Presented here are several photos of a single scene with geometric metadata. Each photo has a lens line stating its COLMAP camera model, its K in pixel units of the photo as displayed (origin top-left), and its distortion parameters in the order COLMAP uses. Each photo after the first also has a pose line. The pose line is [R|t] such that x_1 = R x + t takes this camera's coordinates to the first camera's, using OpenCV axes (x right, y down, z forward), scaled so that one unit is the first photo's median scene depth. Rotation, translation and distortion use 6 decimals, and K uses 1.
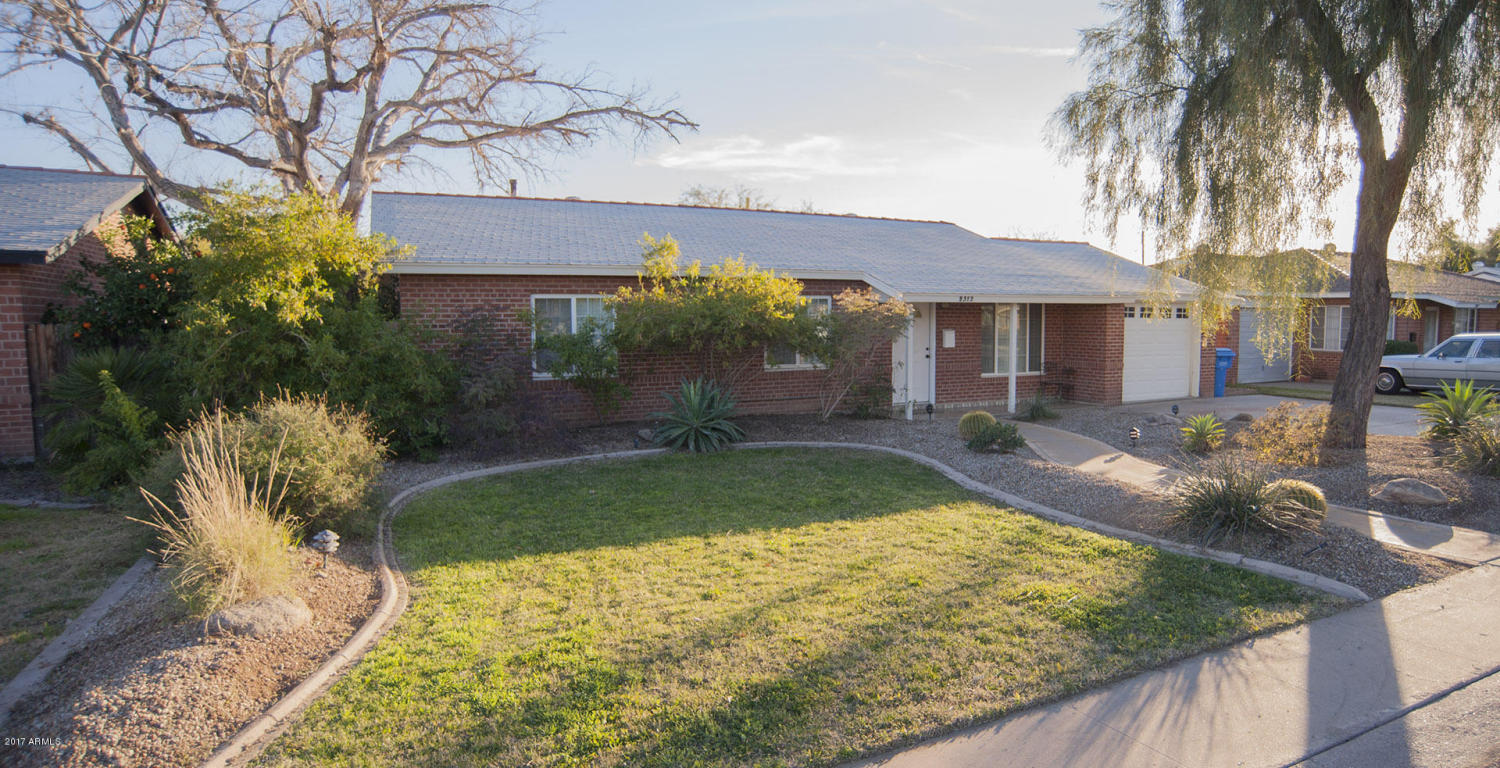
lens RADIAL K [[815.7, 0, 749.3], [0, 815.7, 388.3], [0, 0, 1]] dist [-0.035343, 0.007133]
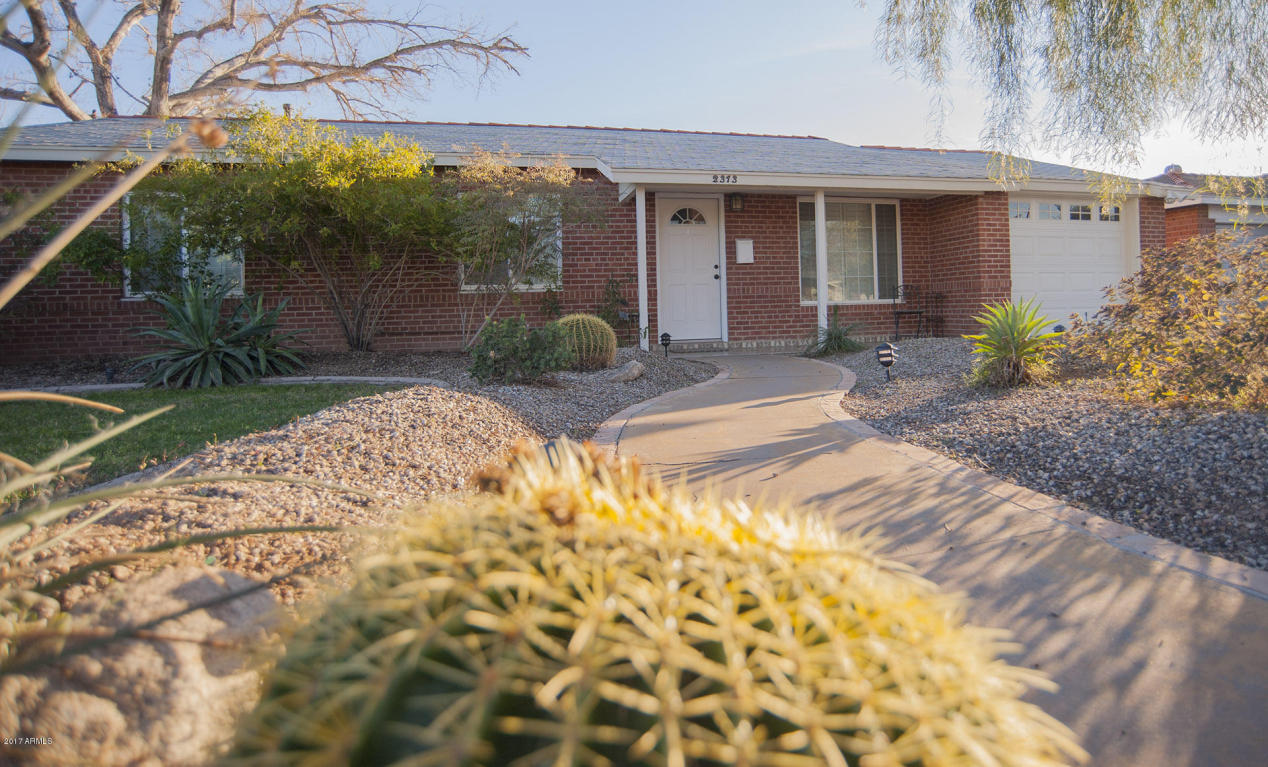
lens RADIAL K [[666.5, 0, 671.0], [0, 666.5, 326.8], [0, 0, 1]] dist [-0.021893, 0.000734]
pose [[0.979929, -0.015207, -0.198764, 0.298596], [0.002172, 0.997841, -0.065636, 0.046059], [0.199333, 0.063887, 0.977847, 0.405215]]
